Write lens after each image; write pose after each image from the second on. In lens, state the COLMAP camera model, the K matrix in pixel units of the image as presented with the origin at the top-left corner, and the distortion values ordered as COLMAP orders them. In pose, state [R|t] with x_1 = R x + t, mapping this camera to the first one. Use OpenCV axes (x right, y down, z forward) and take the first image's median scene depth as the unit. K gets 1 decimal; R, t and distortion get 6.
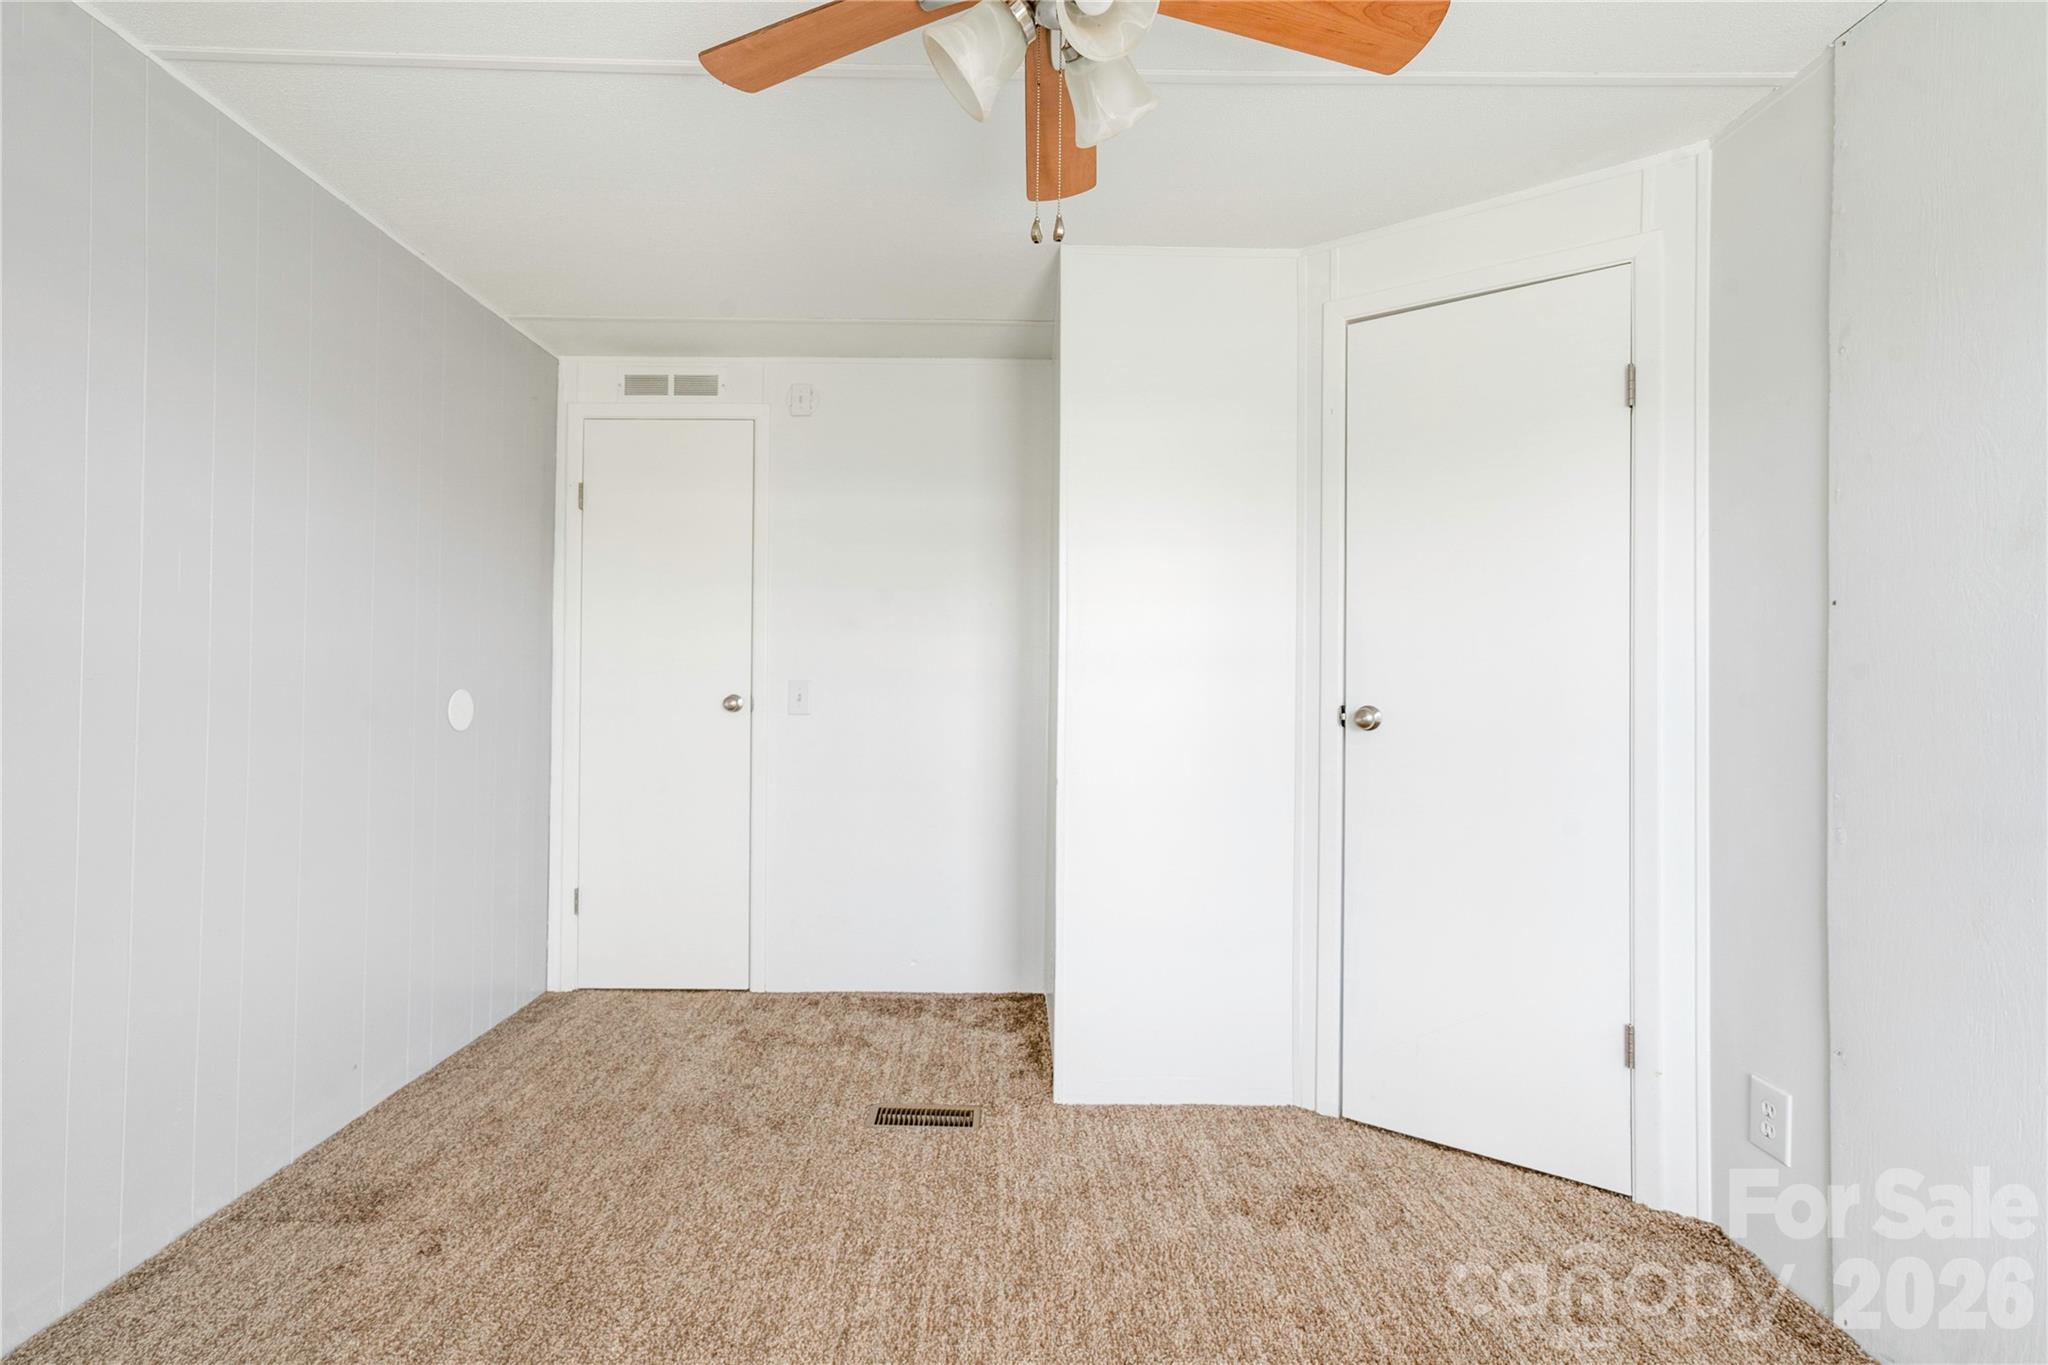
lens RADIAL K [[963.7, 0, 1015.2], [0, 963.7, 686.6], [0, 0, 1]] dist [0.003315, 0.007515]
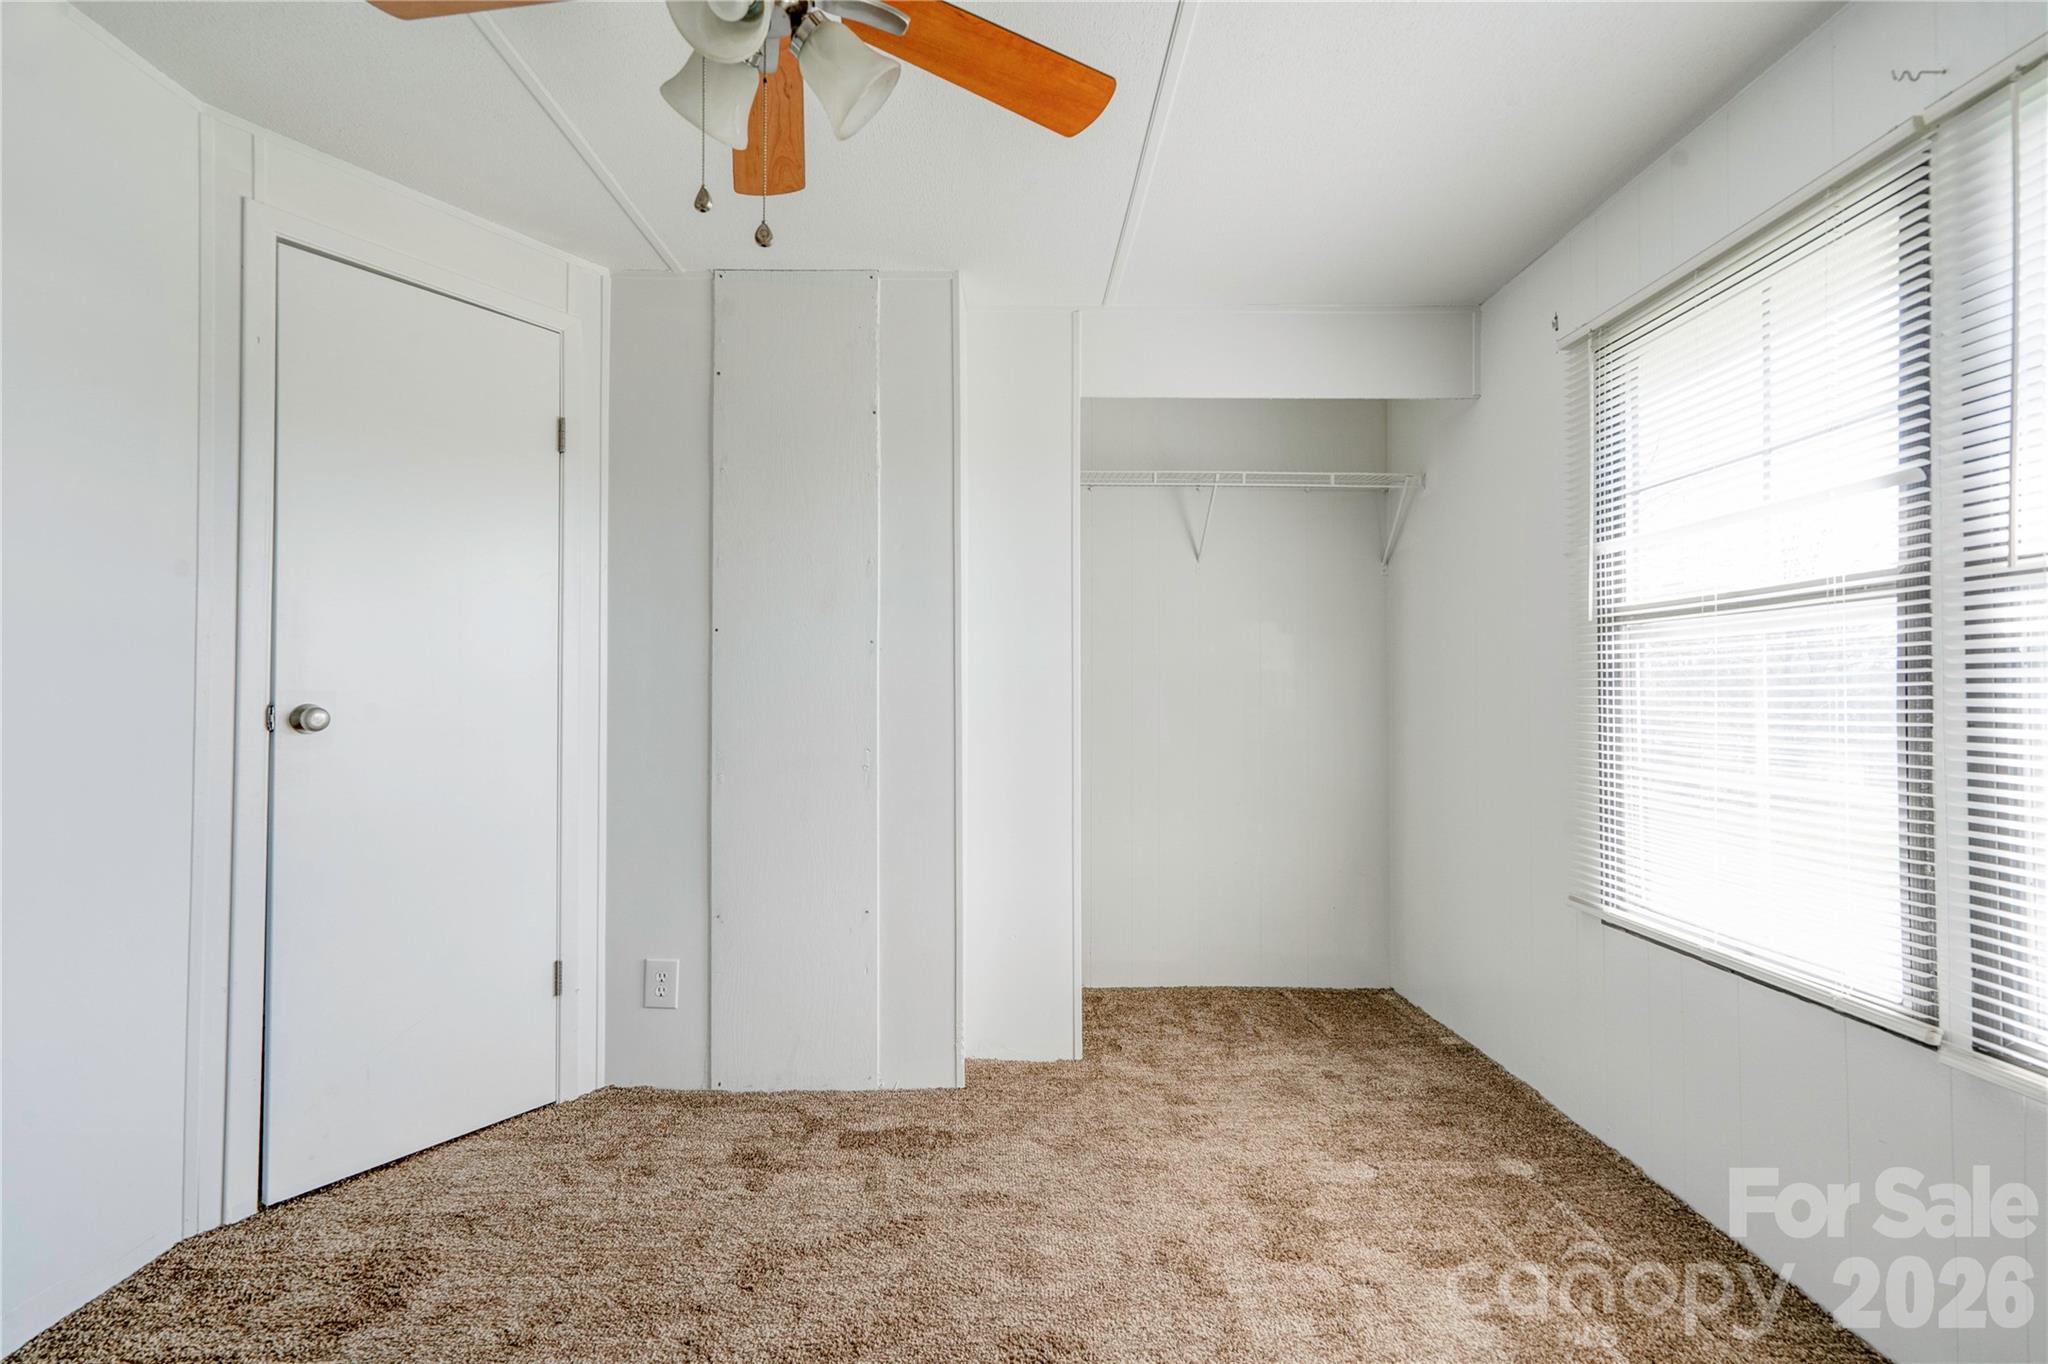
lens RADIAL K [[963.7, 0, 1022.5], [0, 963.7, 679.4], [0, 0, 1]] dist [0.003315, 0.007515]
pose [[-0.033299, 0.002861, 0.999441, -0.596691], [-0.009441, 0.999950, -0.003177, -0.005444], [-0.999401, -0.009541, -0.033270, 0.459027]]
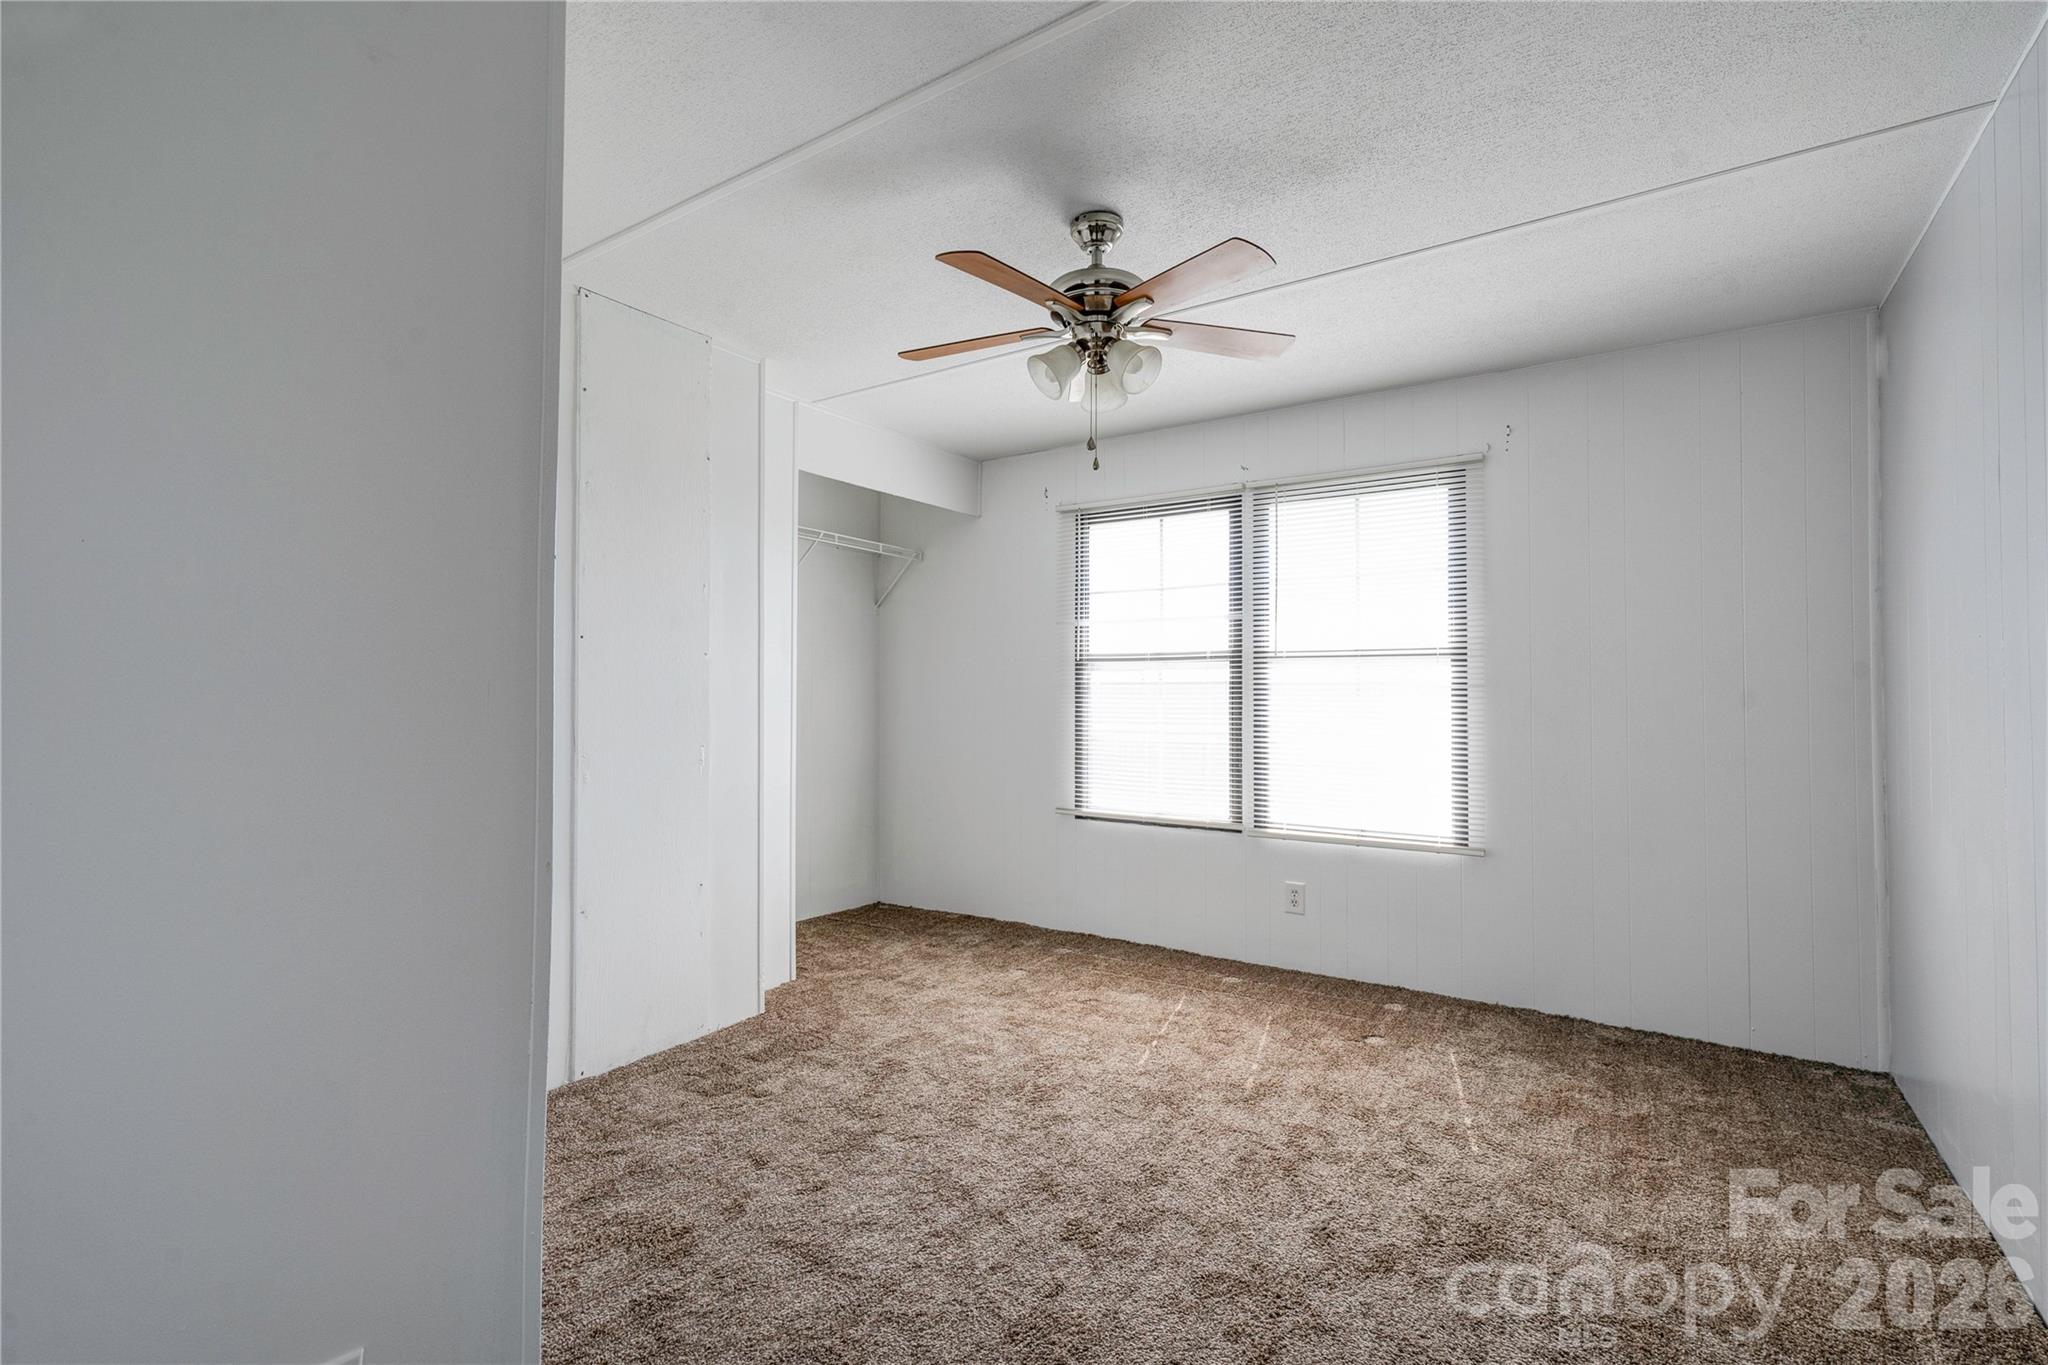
lens RADIAL K [[963.7, 0, 1044.6], [0, 963.7, 667.9], [0, 0, 1]] dist [0.003315, 0.007515]
pose [[-0.863137, 0.003206, 0.504960, -0.525657], [-0.017374, 0.999199, -0.036042, 0.010800], [-0.504672, -0.039882, -0.862390, 1.649908]]
